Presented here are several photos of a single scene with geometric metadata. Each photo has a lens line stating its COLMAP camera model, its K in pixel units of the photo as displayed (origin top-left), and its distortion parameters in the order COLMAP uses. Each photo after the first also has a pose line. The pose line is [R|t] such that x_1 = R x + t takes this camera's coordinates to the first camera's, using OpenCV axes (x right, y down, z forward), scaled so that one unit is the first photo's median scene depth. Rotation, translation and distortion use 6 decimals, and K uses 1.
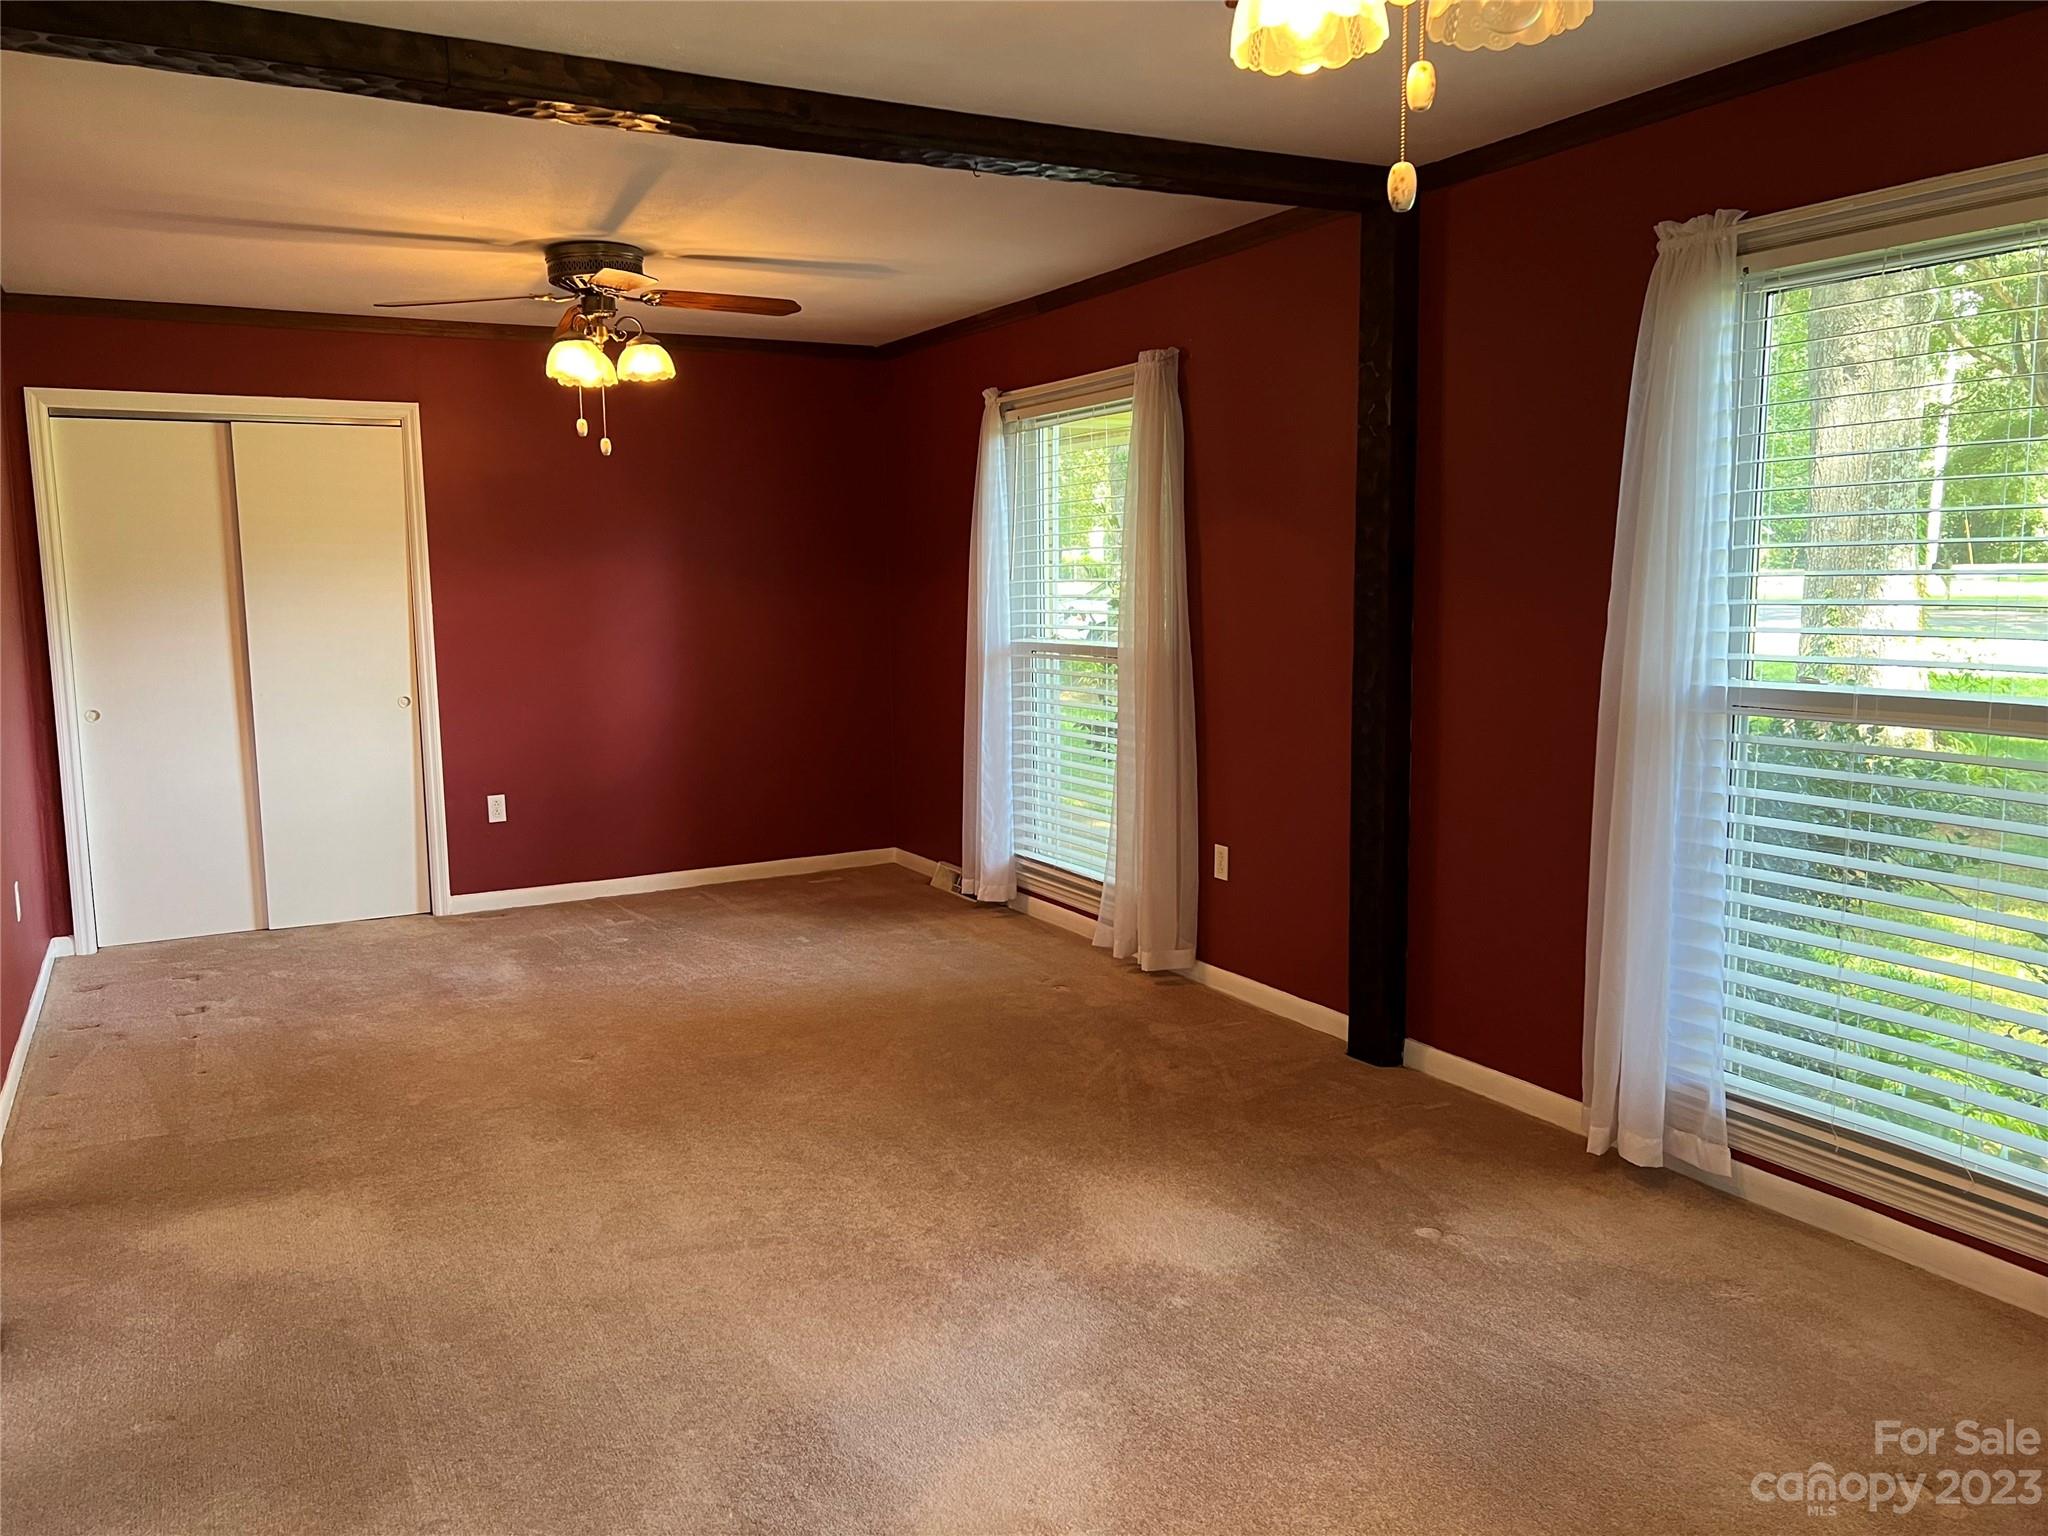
lens RADIAL K [[1515.9, 0, 943.4], [0, 1515.9, 763.4], [0, 0, 1]] dist [0.080432, -0.001488]
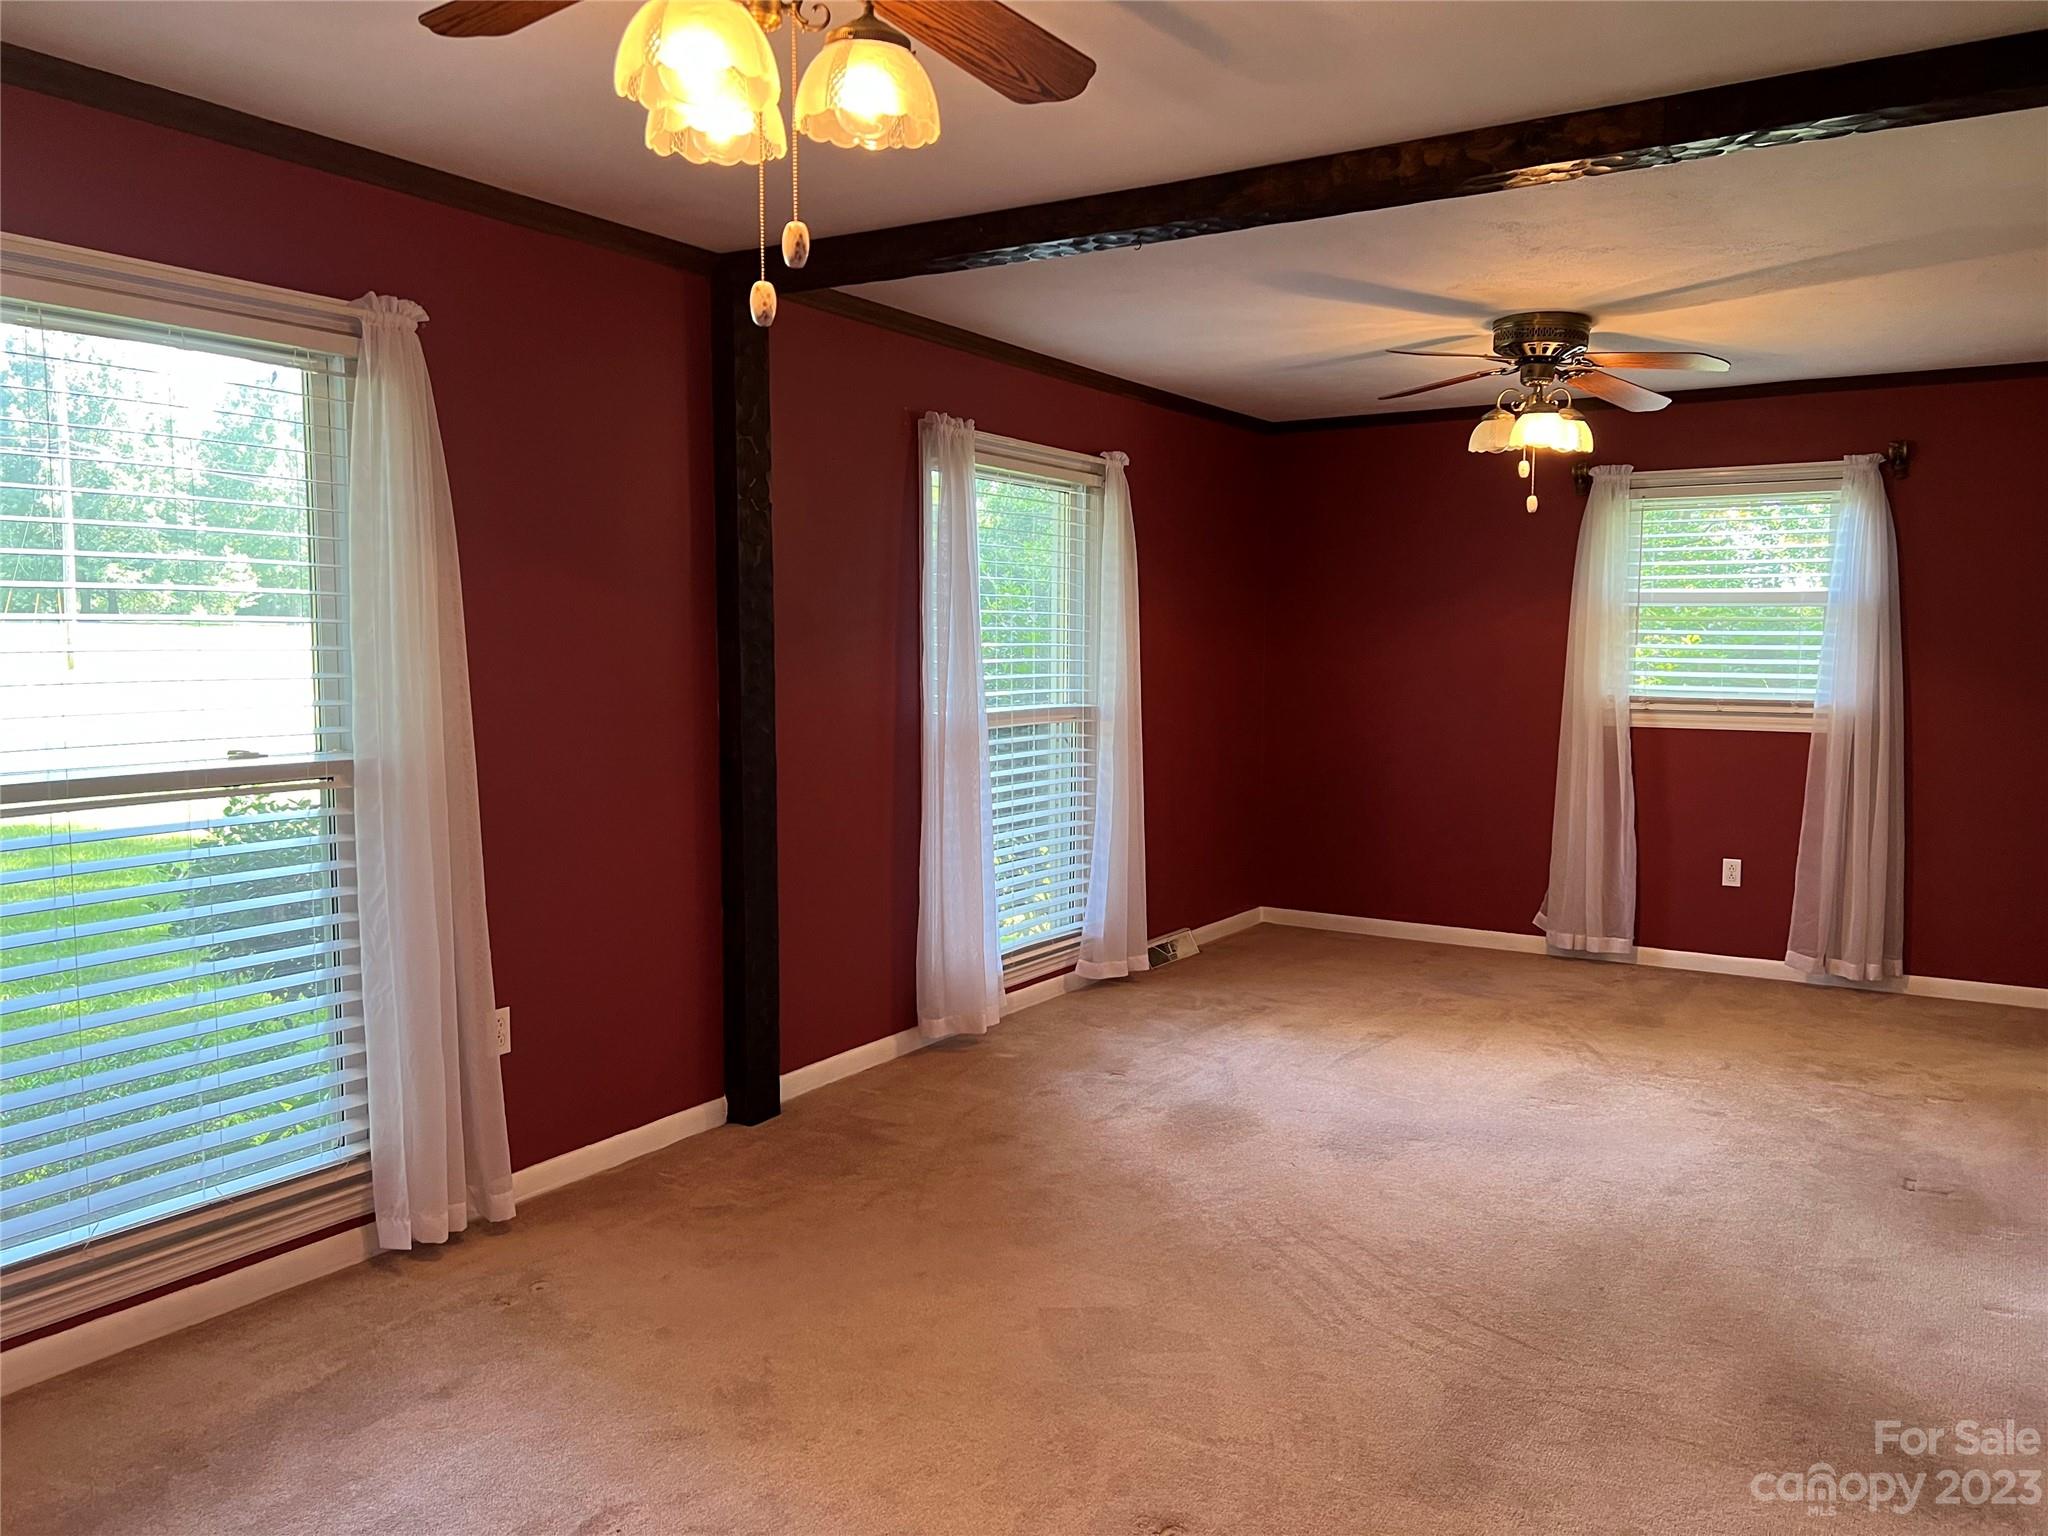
lens RADIAL K [[1515.9, 0, 943.4], [0, 1515.9, 763.4], [0, 0, 1]] dist [0.080432, -0.001488]
pose [[-0.469636, -0.060203, 0.880805, -0.676066], [0.118828, 0.984284, 0.130634, -0.160843], [-0.874827, 0.166015, -0.455102, 1.355188]]
